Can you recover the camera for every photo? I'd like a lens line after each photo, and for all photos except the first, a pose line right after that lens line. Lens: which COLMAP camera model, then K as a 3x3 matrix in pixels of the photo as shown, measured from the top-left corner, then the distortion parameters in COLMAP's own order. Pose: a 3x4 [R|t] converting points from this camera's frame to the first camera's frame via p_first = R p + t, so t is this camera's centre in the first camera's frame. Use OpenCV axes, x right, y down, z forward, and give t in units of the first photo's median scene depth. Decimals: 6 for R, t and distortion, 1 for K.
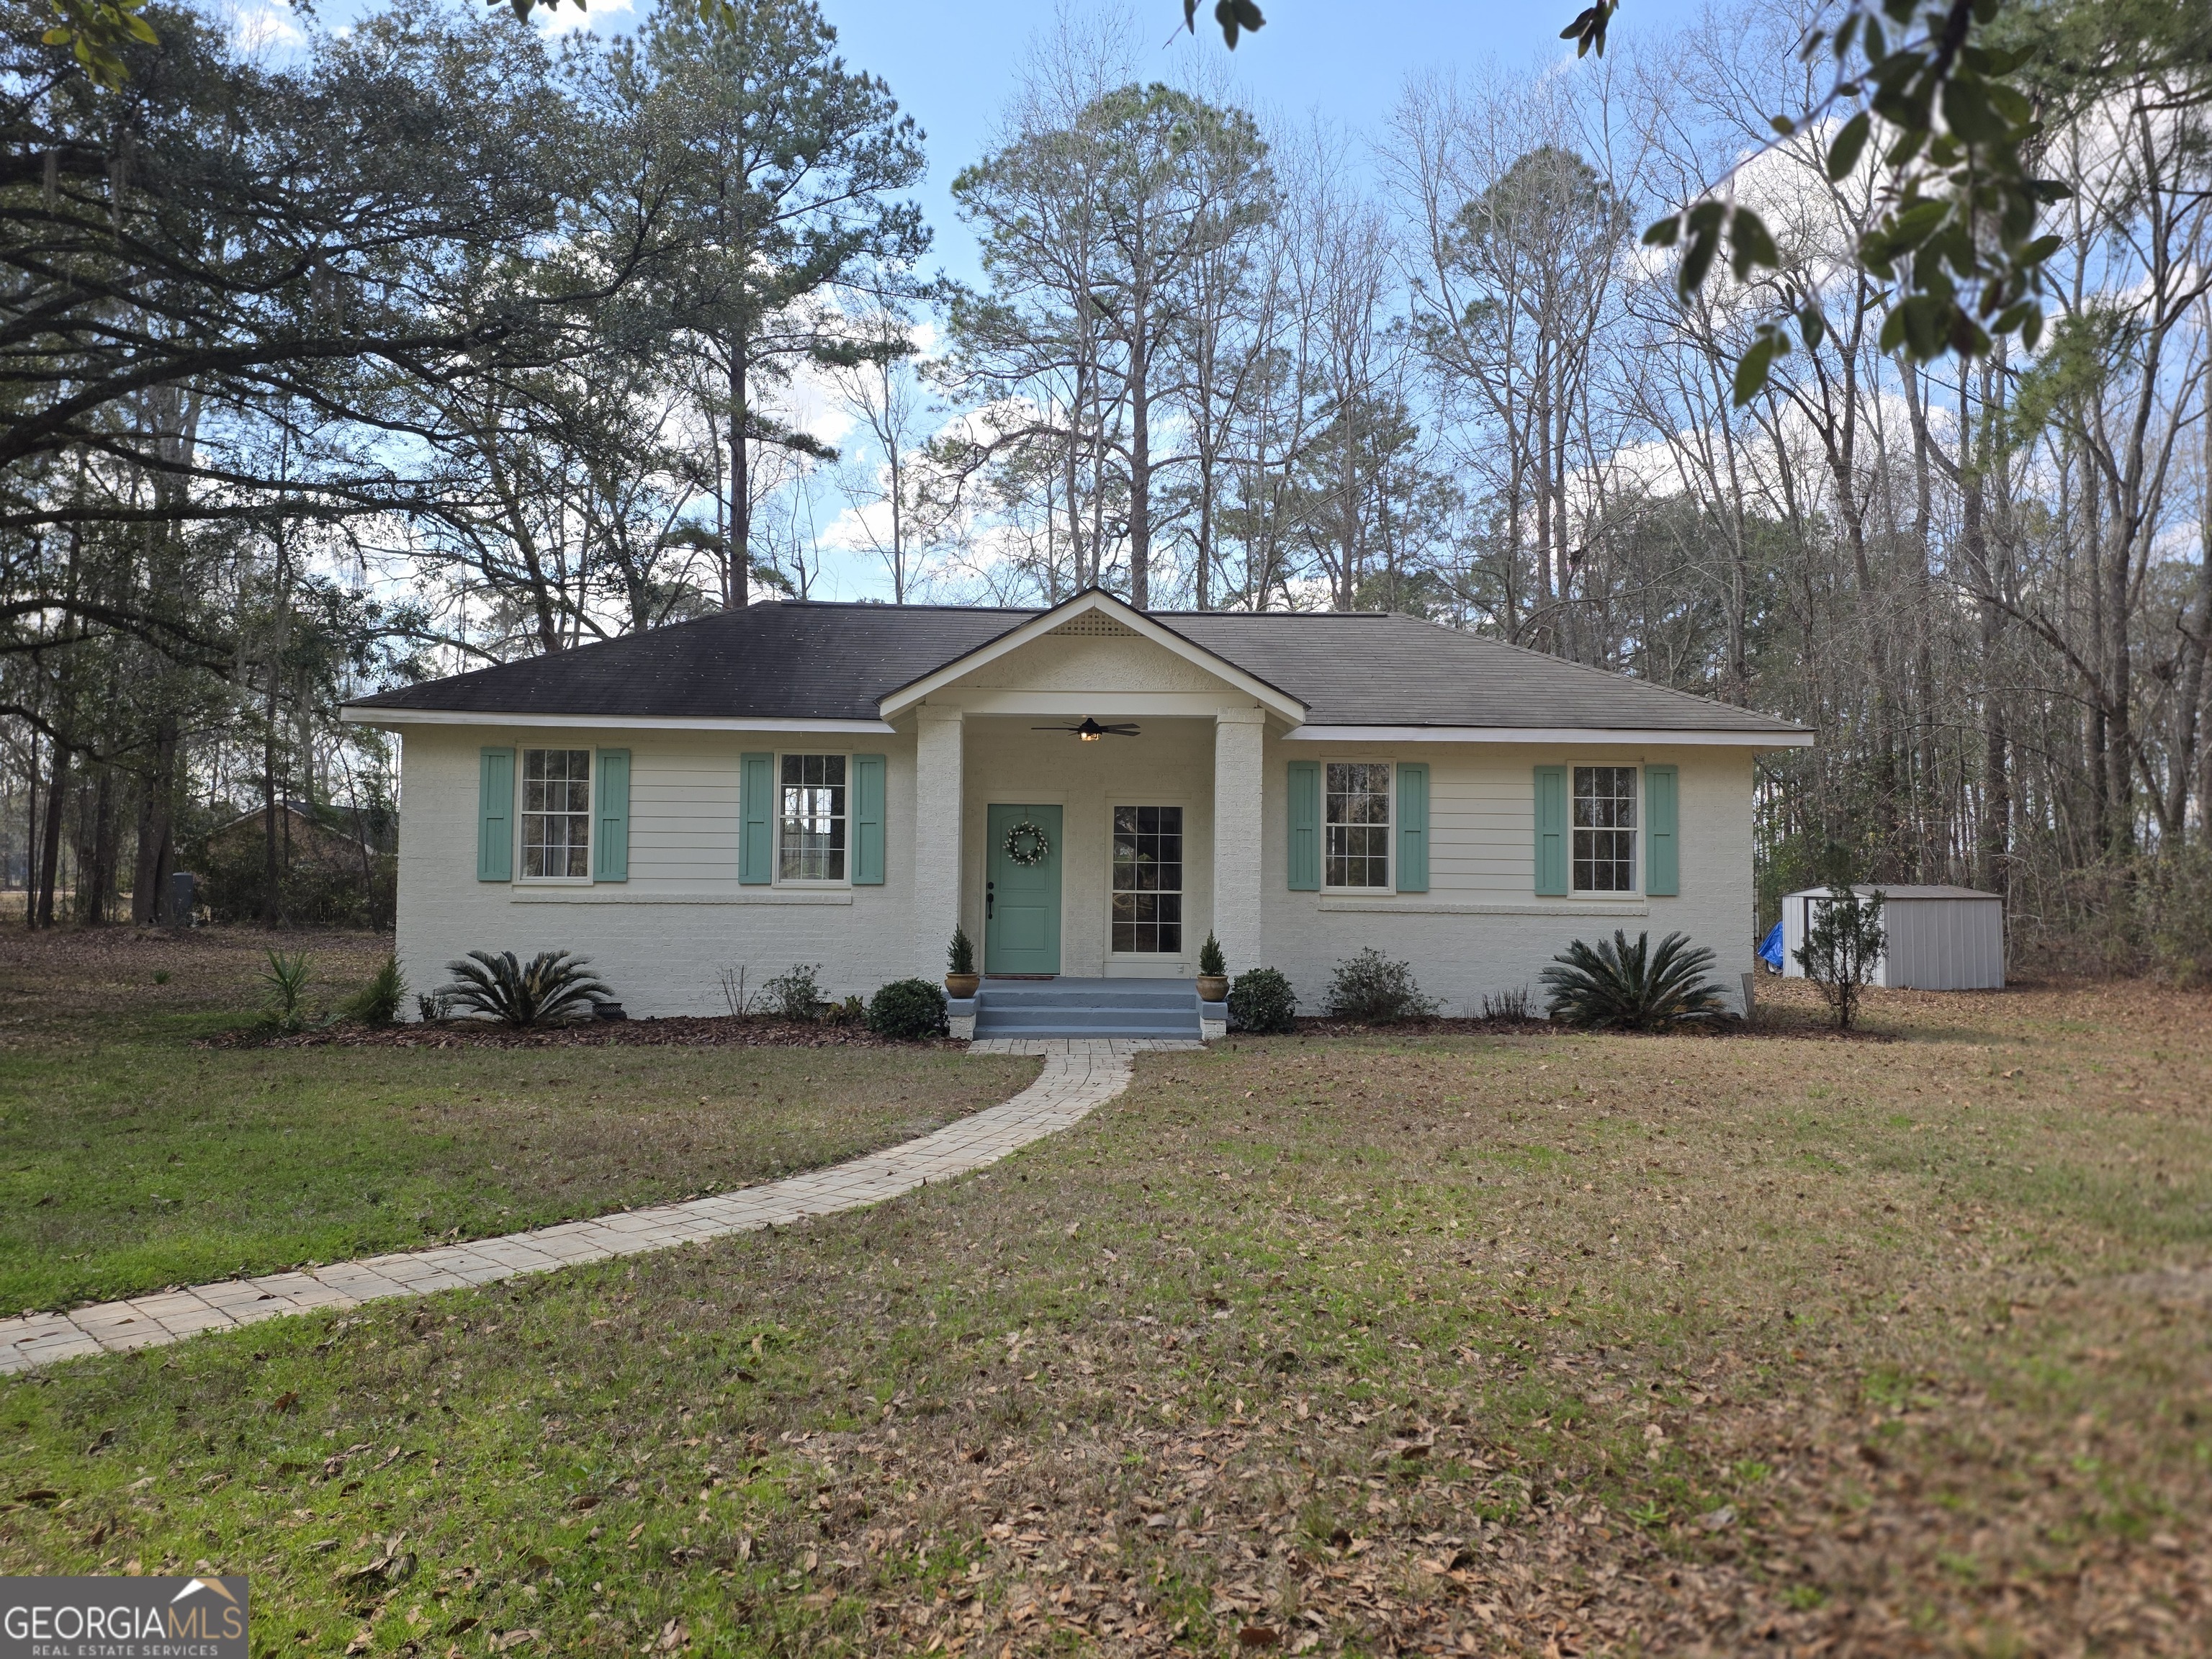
lens RADIAL K [[1517.2, 0, 1074.6], [0, 1517.2, 785.4], [0, 0, 1]] dist [0.120276, -0.003199]
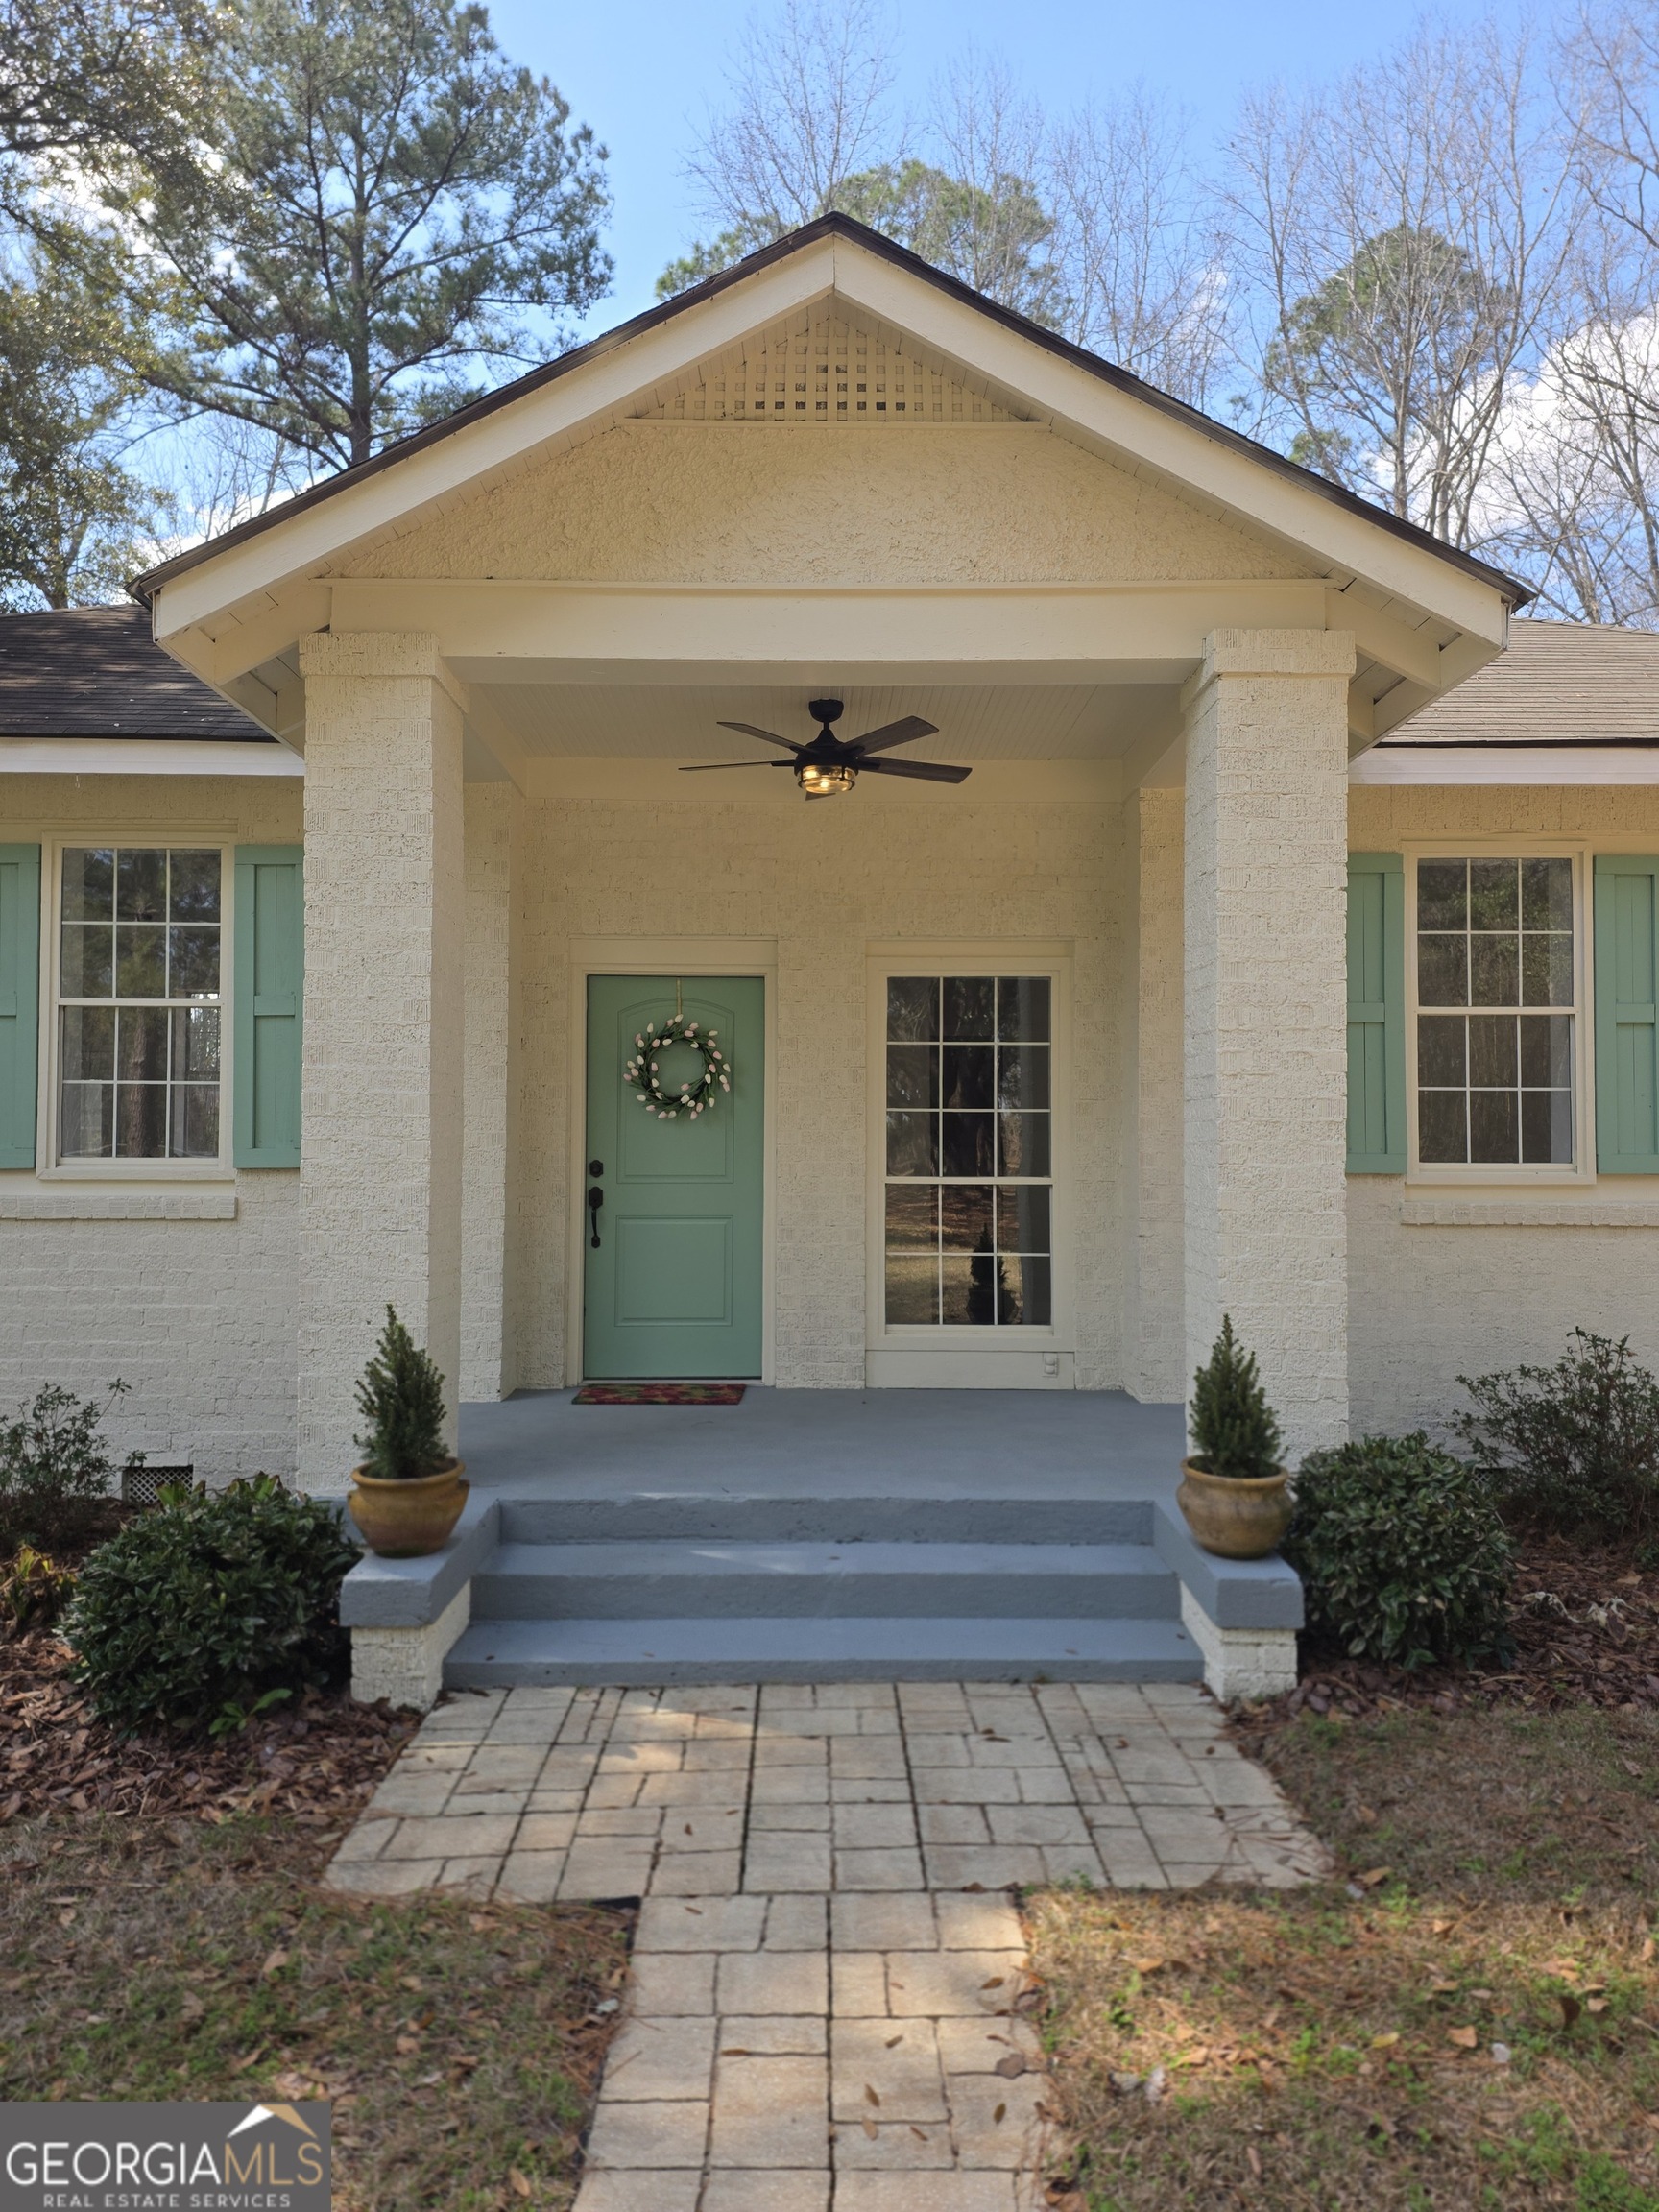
lens RADIAL K [[1477.6, 0, 837.0], [0, 1477.6, 1106.8], [0, 0, 1]] dist [0.123592, -0.111488]
pose [[0.999907, -0.004301, 0.012955, 0.006501], [0.003862, 0.999425, 0.033688, 0.035885], [-0.013092, -0.033635, 0.999348, 0.597570]]
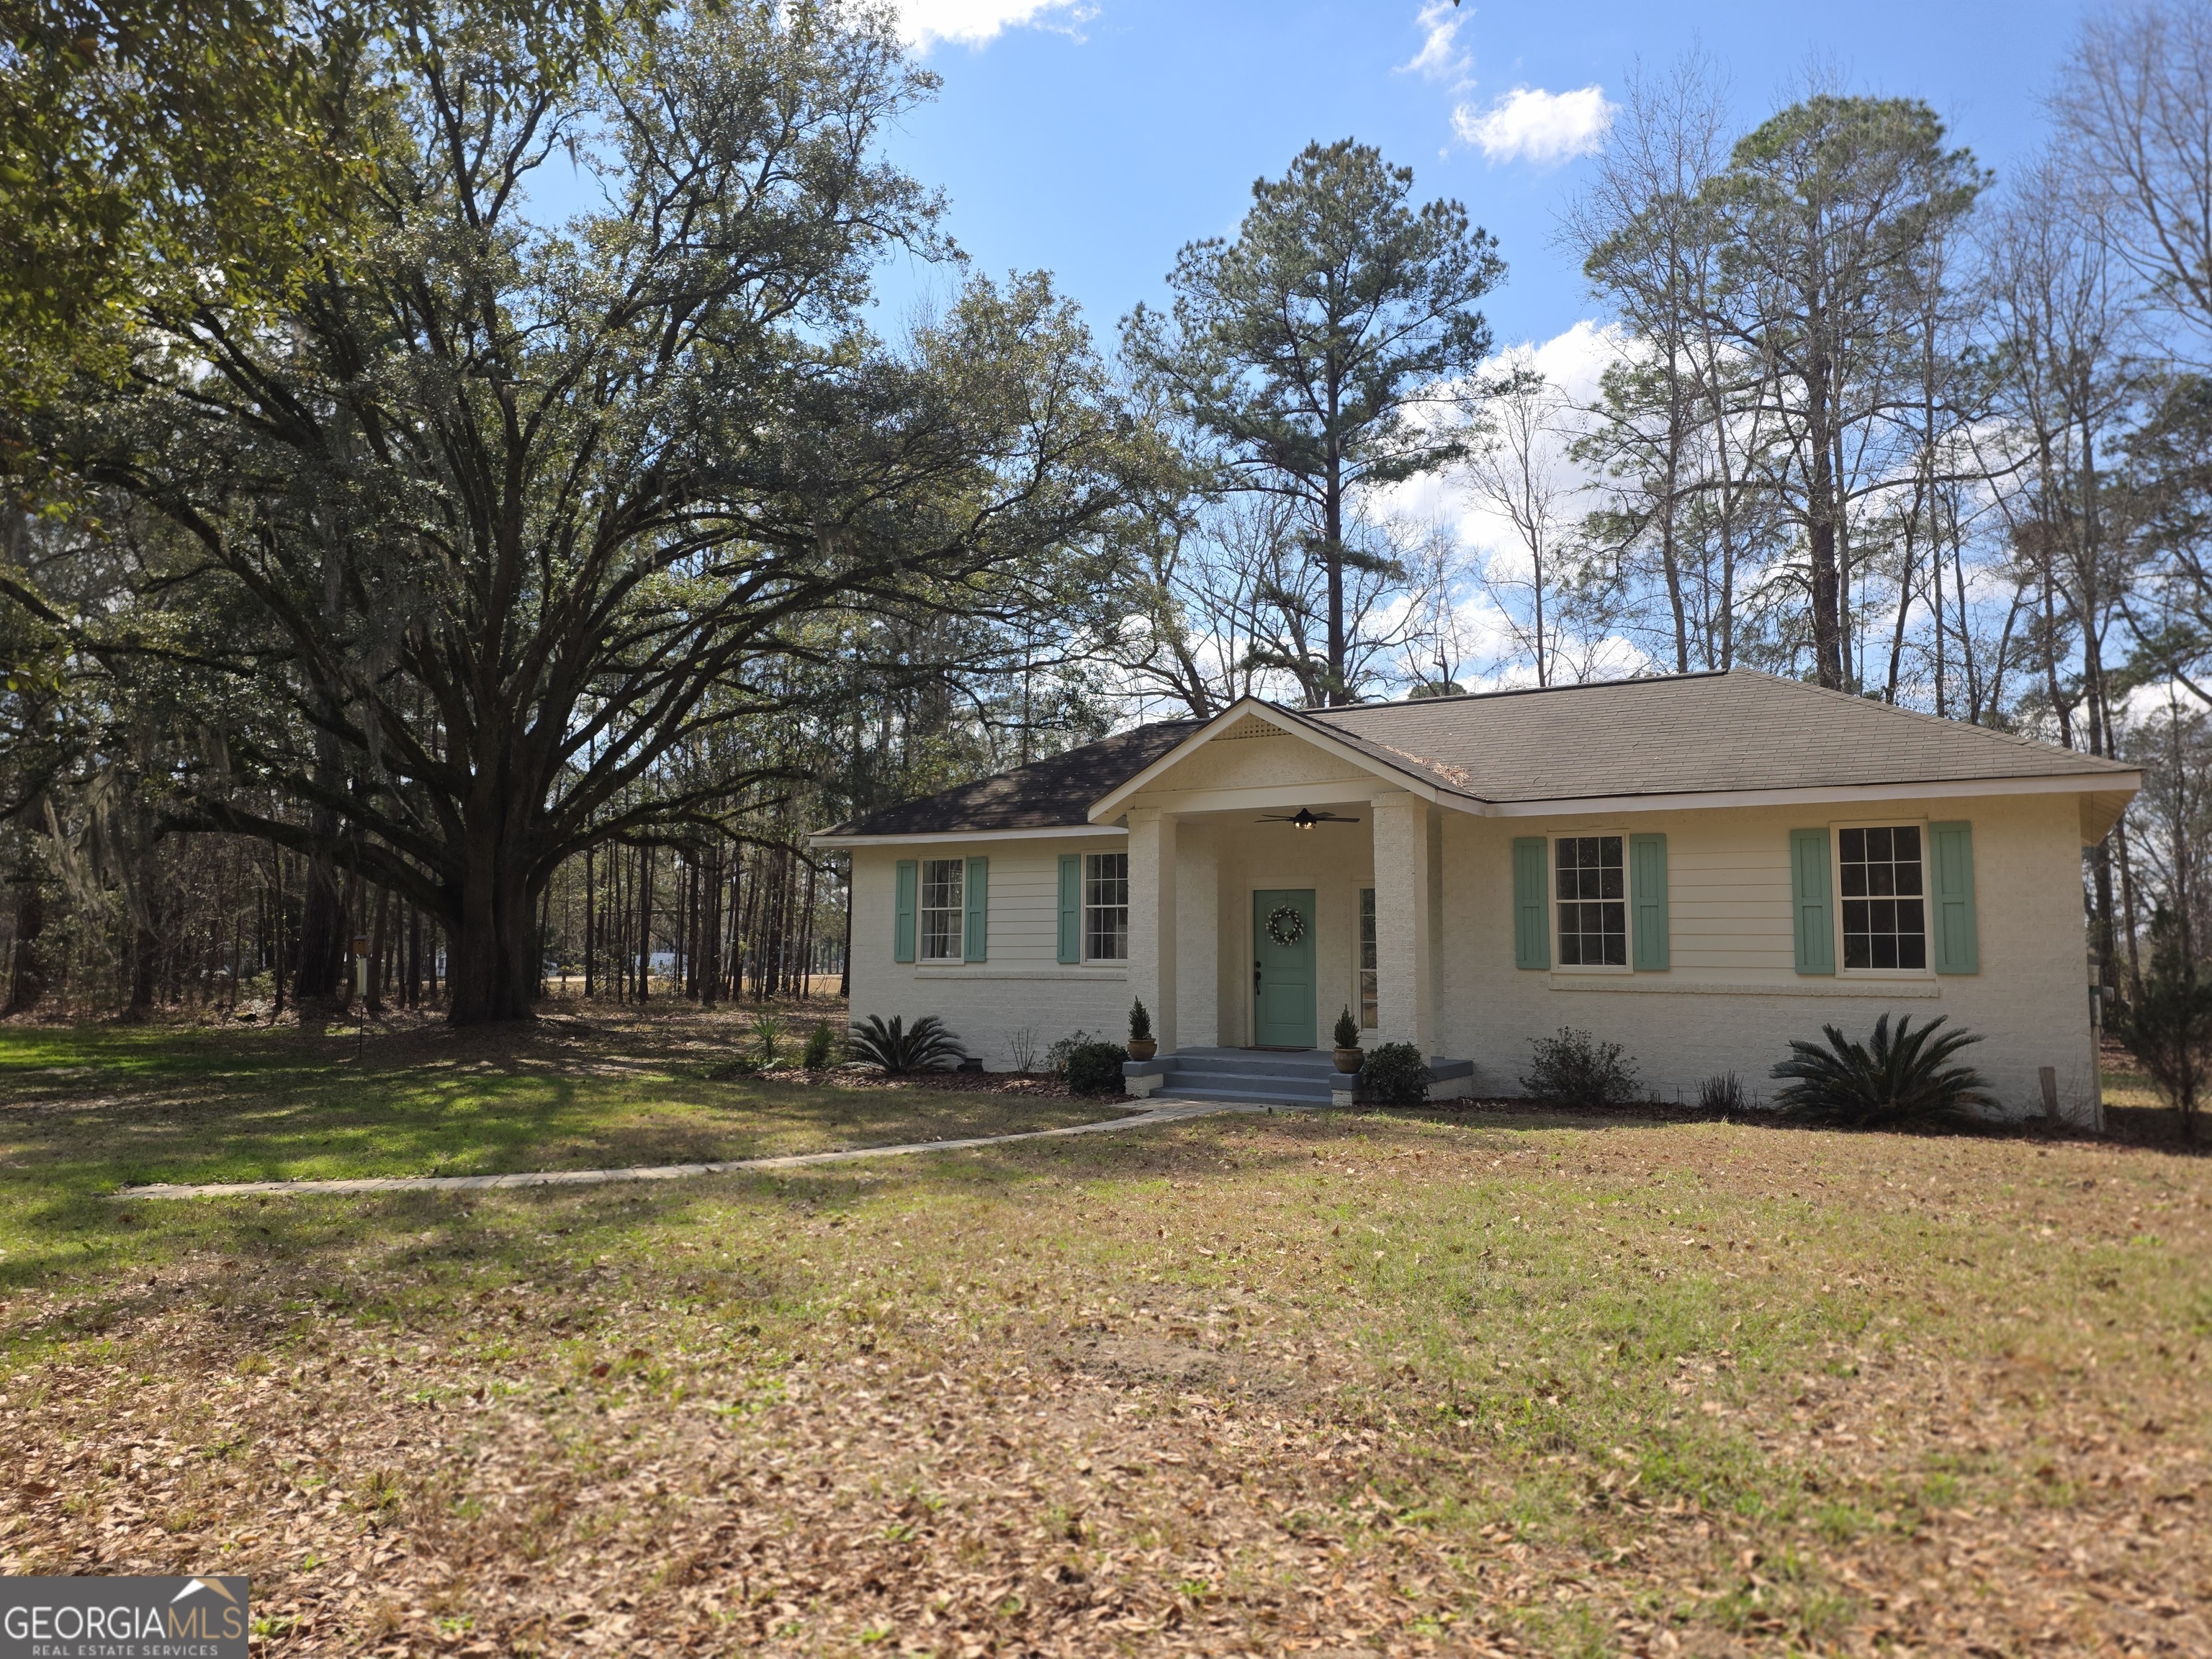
lens RADIAL K [[1477.6, 0, 1078.3], [0, 1477.6, 818.2], [0, 0, 1]] dist [0.123592, -0.111488]
pose [[0.849957, -0.055970, -0.523871, 0.410518], [0.036554, 0.998210, -0.047340, 0.006221], [0.525582, 0.021087, 0.850481, 0.011992]]
